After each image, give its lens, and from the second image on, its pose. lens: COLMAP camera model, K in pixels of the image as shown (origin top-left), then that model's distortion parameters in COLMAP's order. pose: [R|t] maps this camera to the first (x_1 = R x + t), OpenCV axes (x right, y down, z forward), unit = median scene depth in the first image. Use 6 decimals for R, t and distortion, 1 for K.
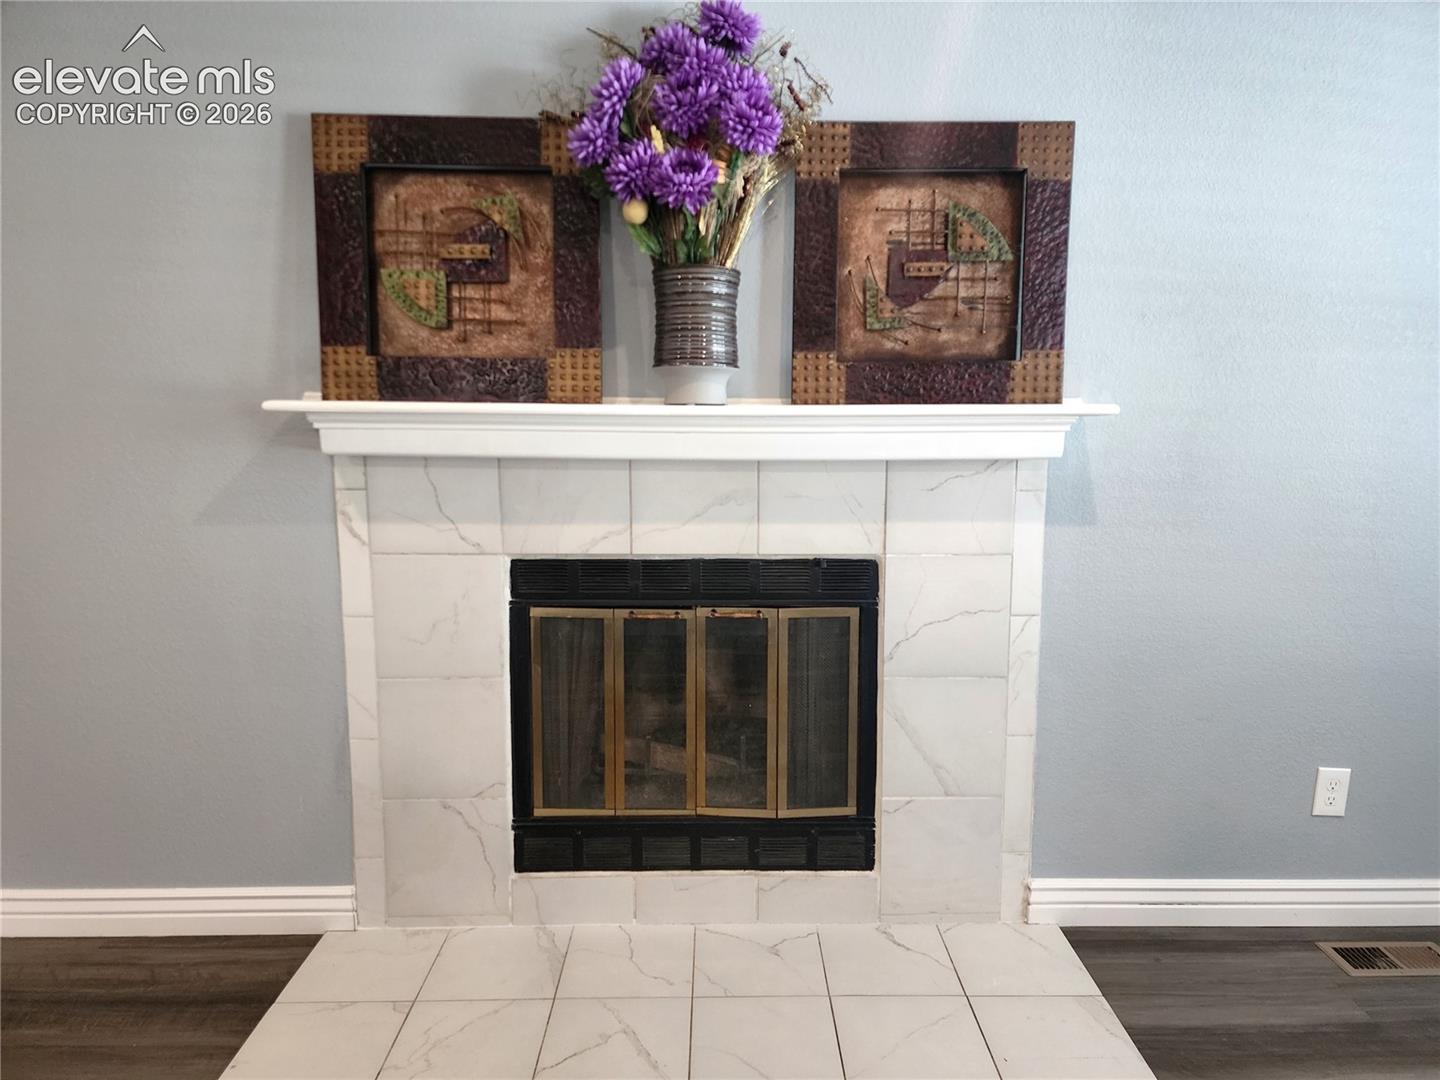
lens RADIAL K [[954.4, 0, 720.0], [0, 954.4, 540.0], [0, 0, 1]] dist [0.044661, -0.000754]
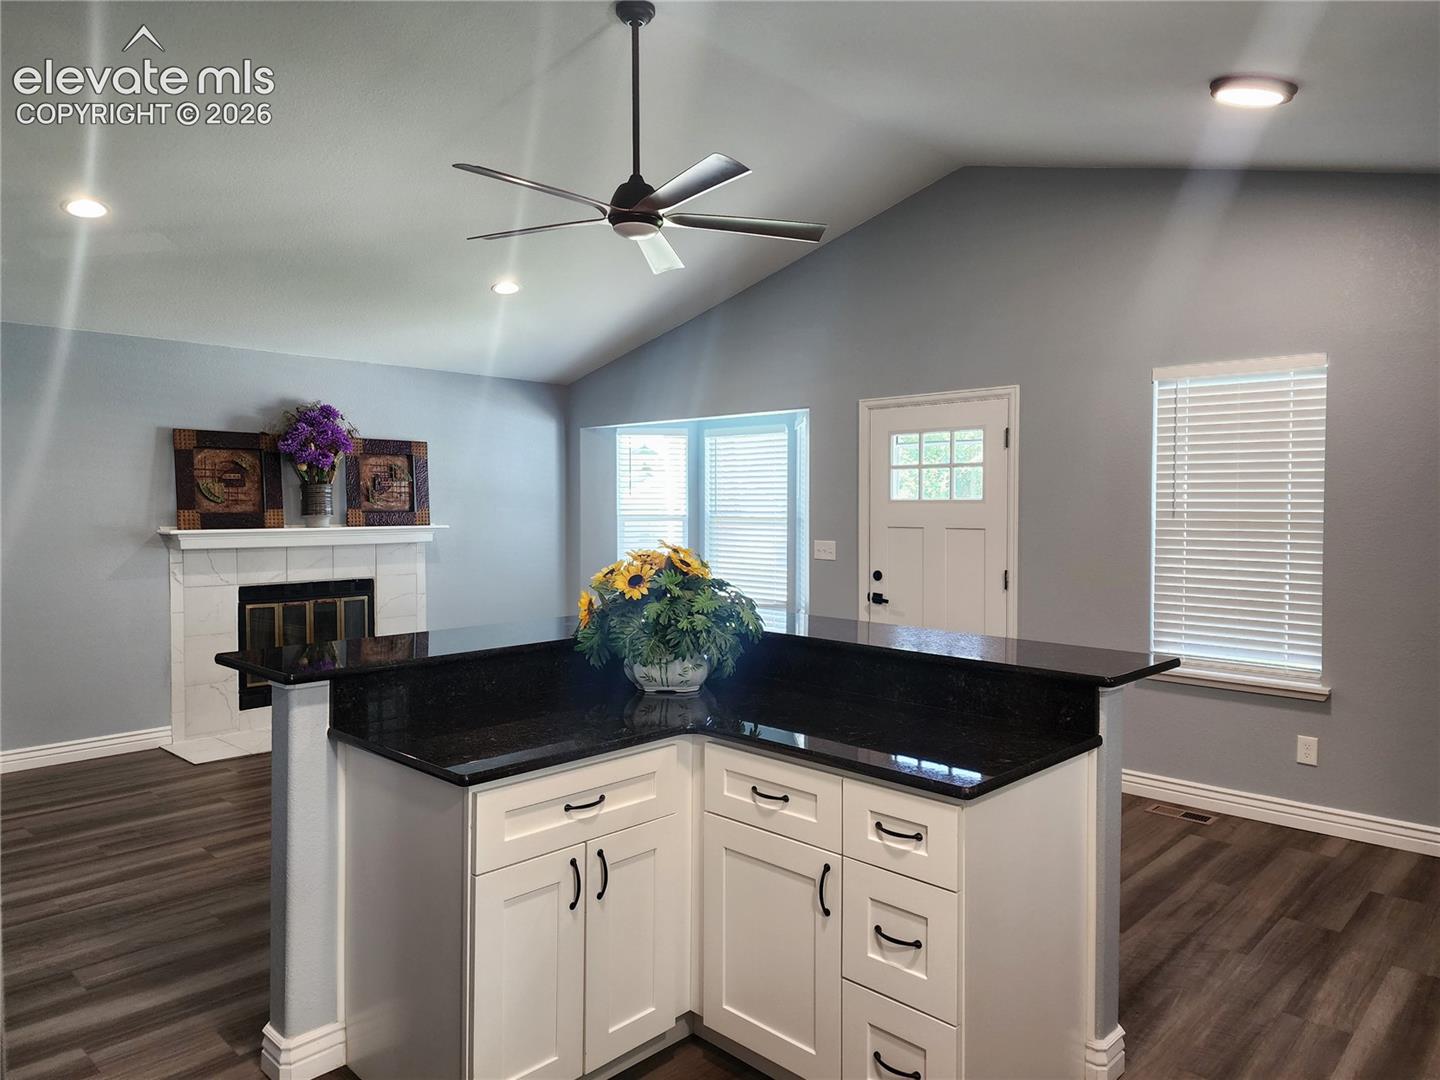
lens RADIAL K [[954.4, 0, 720.0], [0, 954.4, 540.0], [0, 0, 1]] dist [0.044661, -0.000754]
pose [[0.706645, -0.032884, 0.706803, -1.234001], [0.104597, 0.992800, -0.058383, 0.198701], [-0.699794, 0.115185, 0.704997, -1.947299]]
